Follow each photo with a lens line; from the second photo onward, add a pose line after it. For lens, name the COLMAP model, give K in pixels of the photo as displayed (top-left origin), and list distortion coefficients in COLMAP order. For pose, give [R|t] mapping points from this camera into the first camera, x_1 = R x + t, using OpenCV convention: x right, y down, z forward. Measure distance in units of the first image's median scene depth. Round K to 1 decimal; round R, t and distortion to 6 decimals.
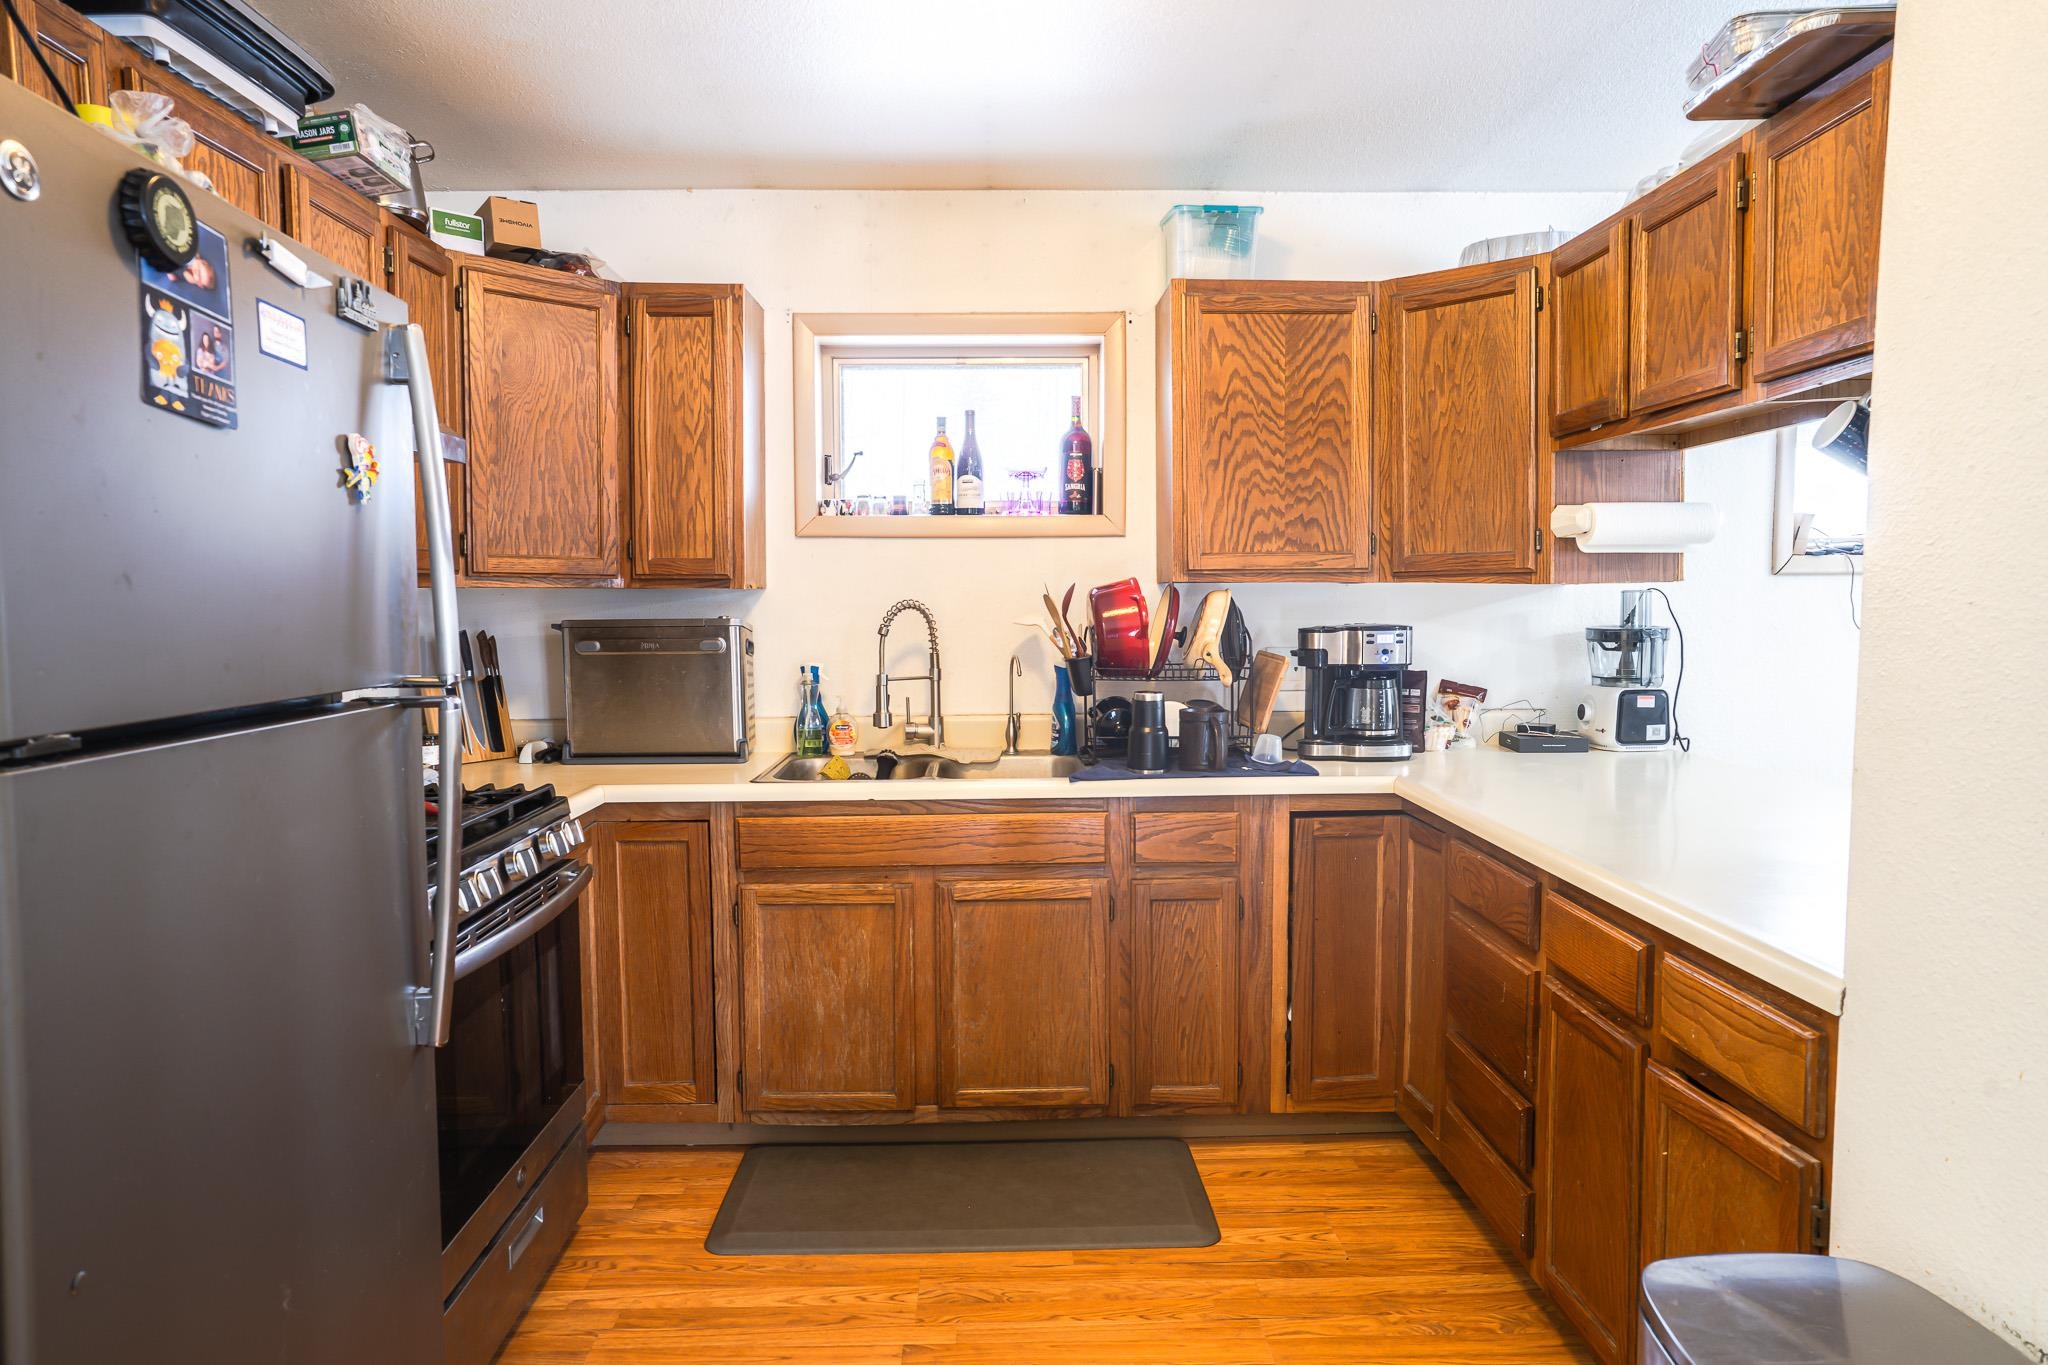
lens RADIAL K [[1256.3, 0, 1035.1], [0, 1256.3, 669.8], [0, 0, 1]] dist [-0.021152, 0.012498]
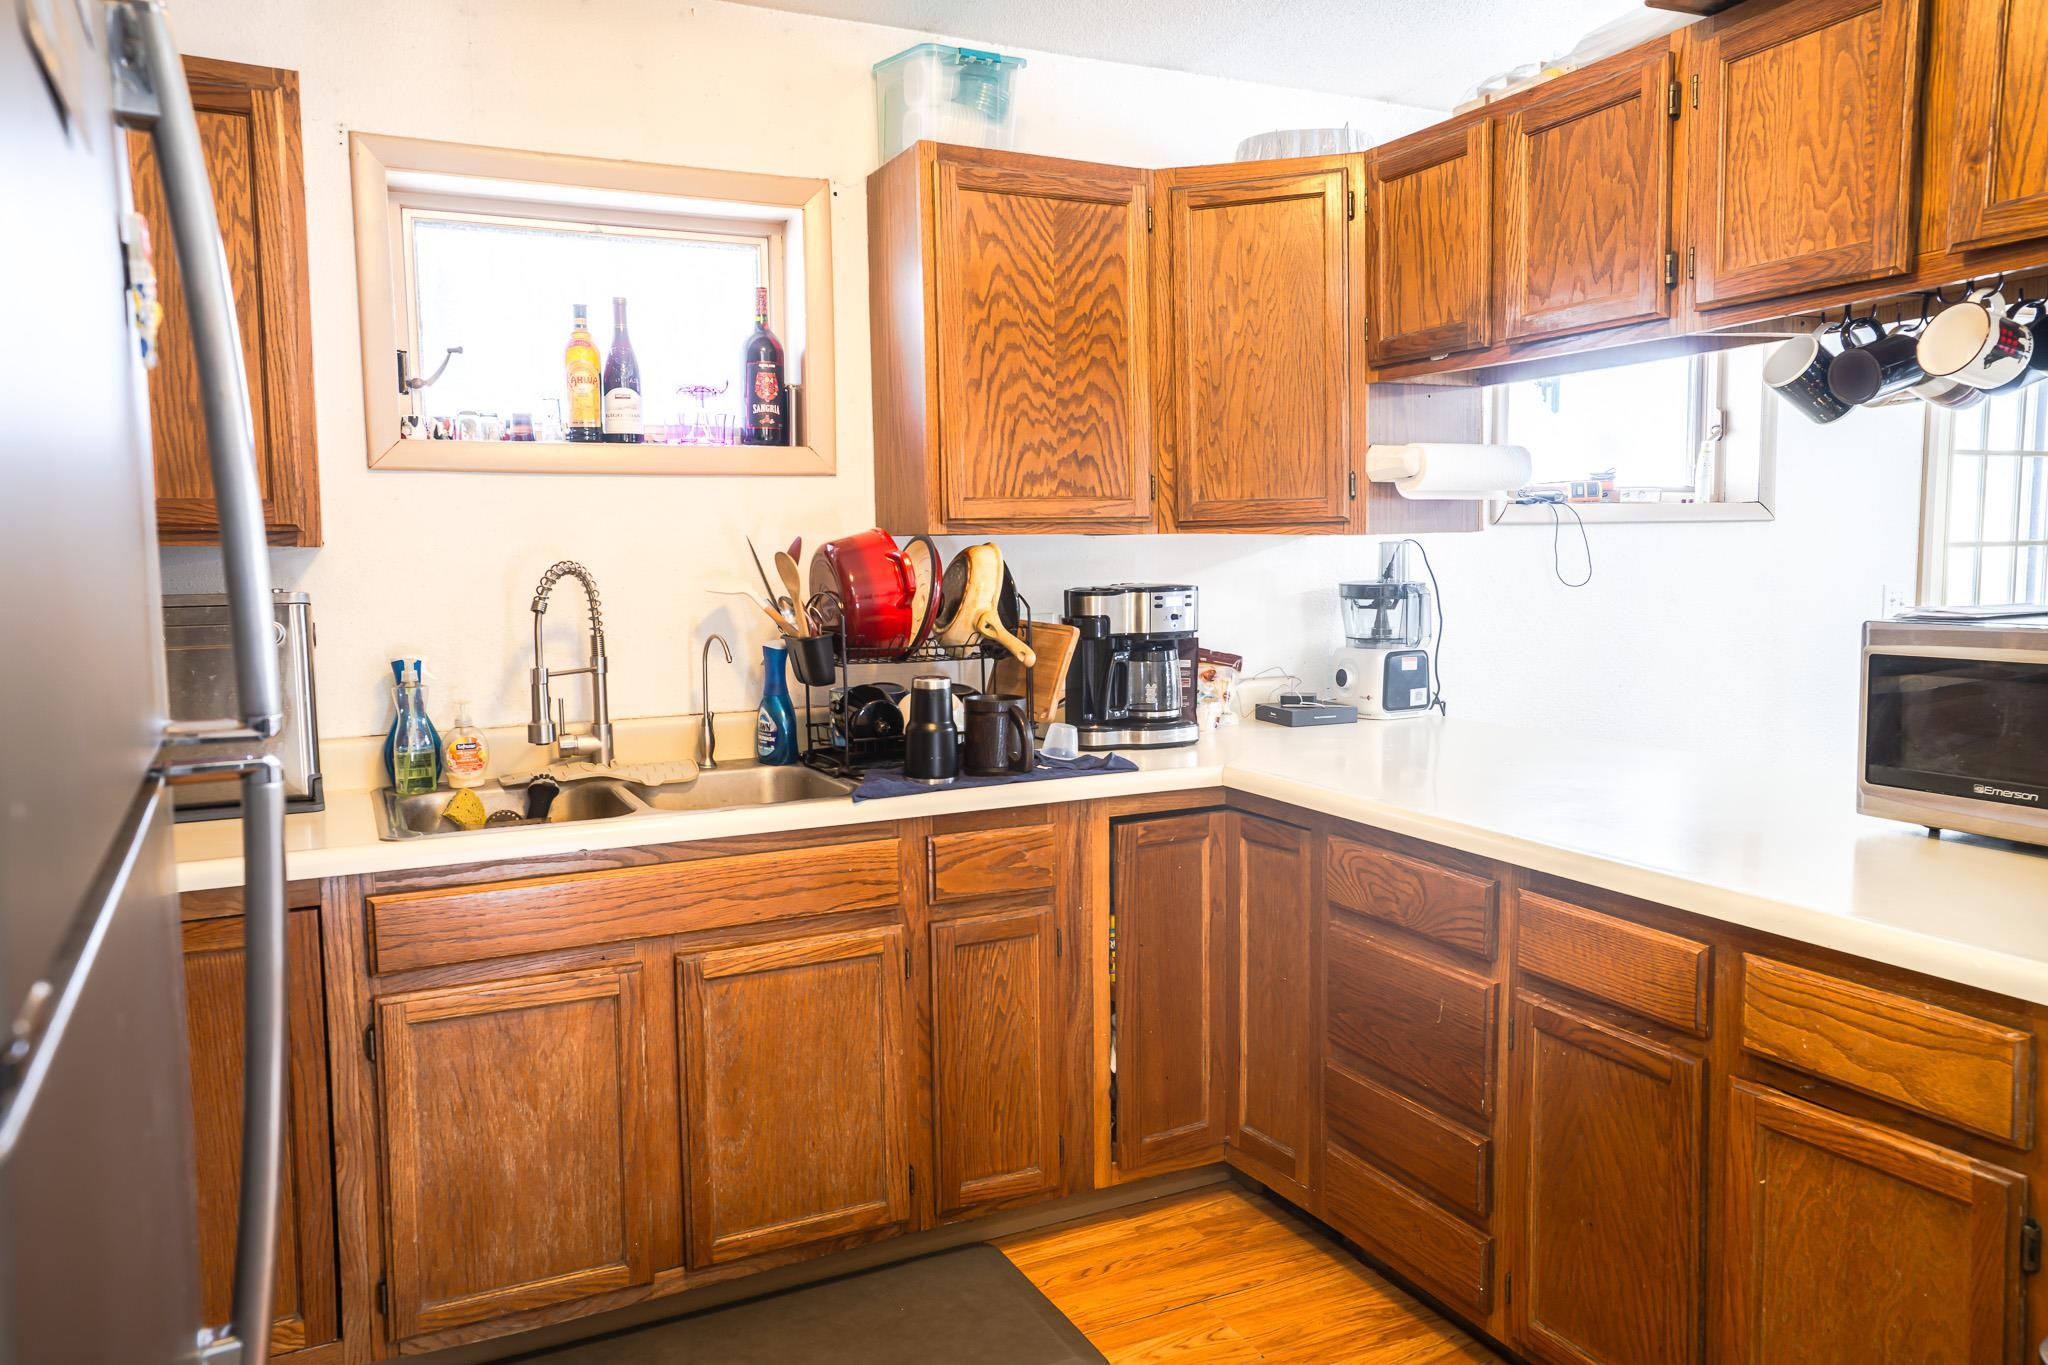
lens RADIAL K [[1445.1, 0, 1022.6], [0, 1445.1, 669.9], [0, 0, 1]] dist [0.002976, 0.027246]
pose [[0.912426, -0.041448, 0.407138, -0.223750], [0.031693, 0.999027, 0.030679, -0.012710], [-0.408013, -0.015088, 0.912851, 0.169717]]
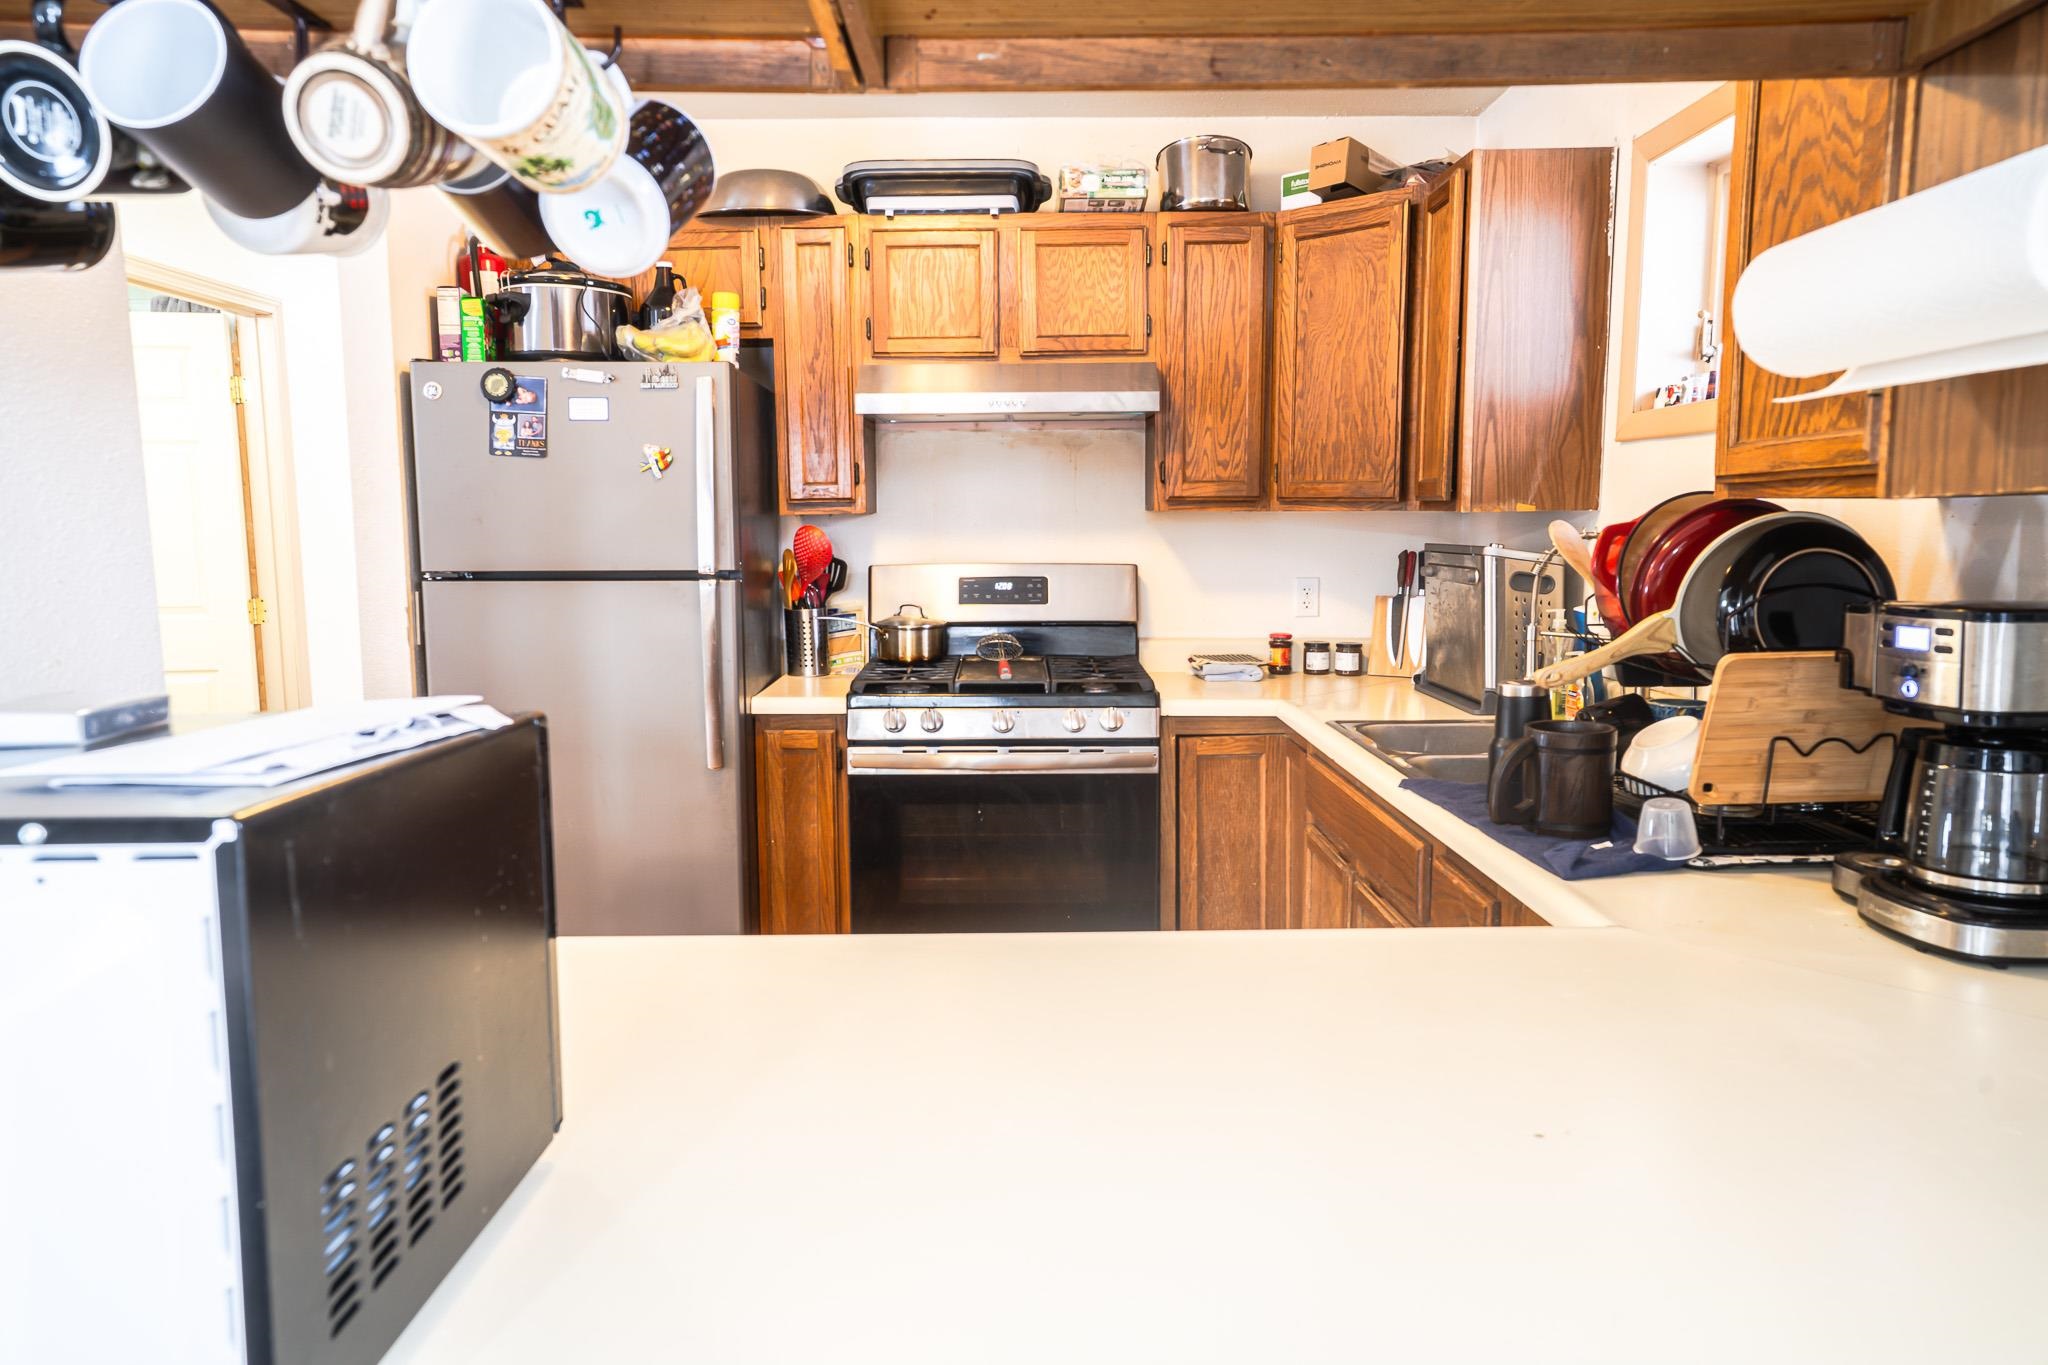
lens RADIAL K [[1343.8, 0, 1012.9], [0, 1343.8, 677.6], [0, 0, 1]] dist [-0.006664, 0.002652]
pose [[-0.048668, 0.124509, -0.991024, 0.764552], [-0.052184, 0.990528, 0.127009, -0.056376], [0.997451, 0.057897, -0.041709, 0.790804]]
